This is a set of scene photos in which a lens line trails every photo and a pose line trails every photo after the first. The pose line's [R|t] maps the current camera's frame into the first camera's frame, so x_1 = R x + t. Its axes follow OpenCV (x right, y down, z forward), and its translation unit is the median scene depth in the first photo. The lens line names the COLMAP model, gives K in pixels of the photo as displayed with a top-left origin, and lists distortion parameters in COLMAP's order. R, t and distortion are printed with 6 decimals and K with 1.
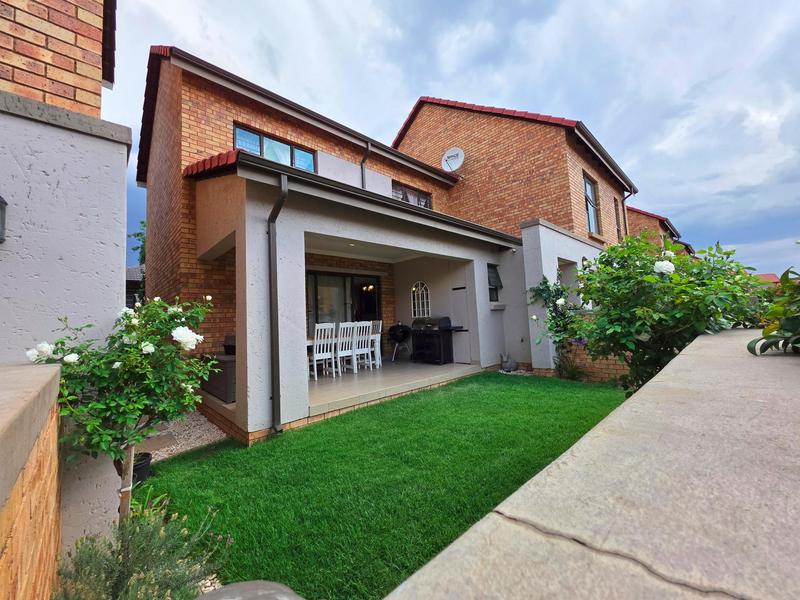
lens RADIAL K [[317.7, 0, 395.0], [0, 317.7, 292.8], [0, 0, 1]] dist [0.000024, -0.000149]
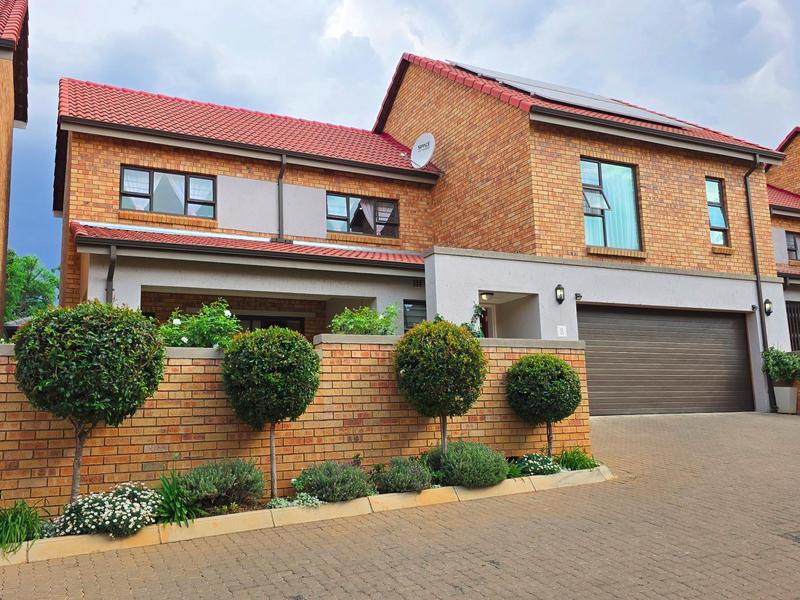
lens RADIAL K [[718.7, 0, 400.0], [0, 718.7, 300.0], [0, 0, 1]] dist [0.037624, 0.011872]
pose [[0.956604, -0.028608, -0.289983, 0.862224], [0.009854, 0.997776, -0.065925, 0.028291], [0.291224, 0.060207, 0.954759, -0.775287]]
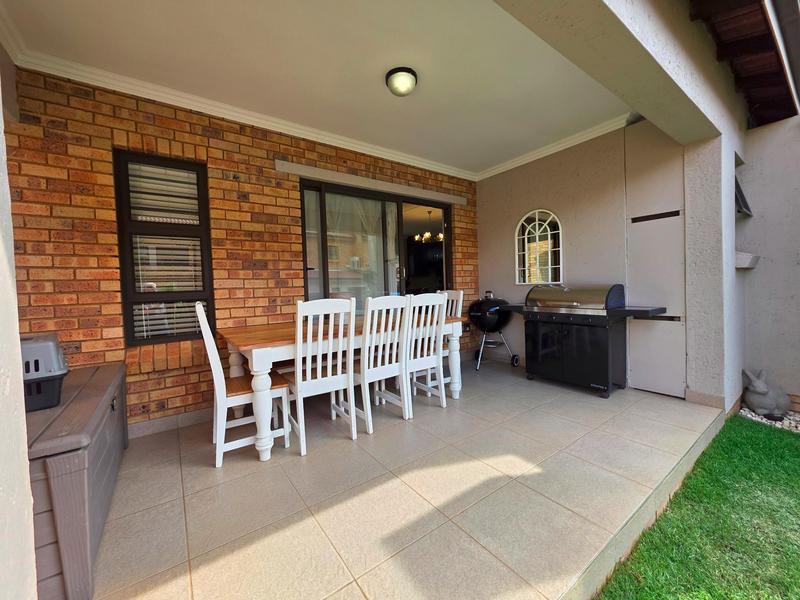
lens RADIAL K [[317.7, 0, 395.0], [0, 317.7, 292.8], [0, 0, 1]] dist [0.000024, -0.000149]
pose [[0.990417, 0.016177, -0.137159, -0.080962], [-0.000971, 0.993908, 0.110211, 0.042713], [0.138106, -0.109022, 0.984399, 0.567970]]
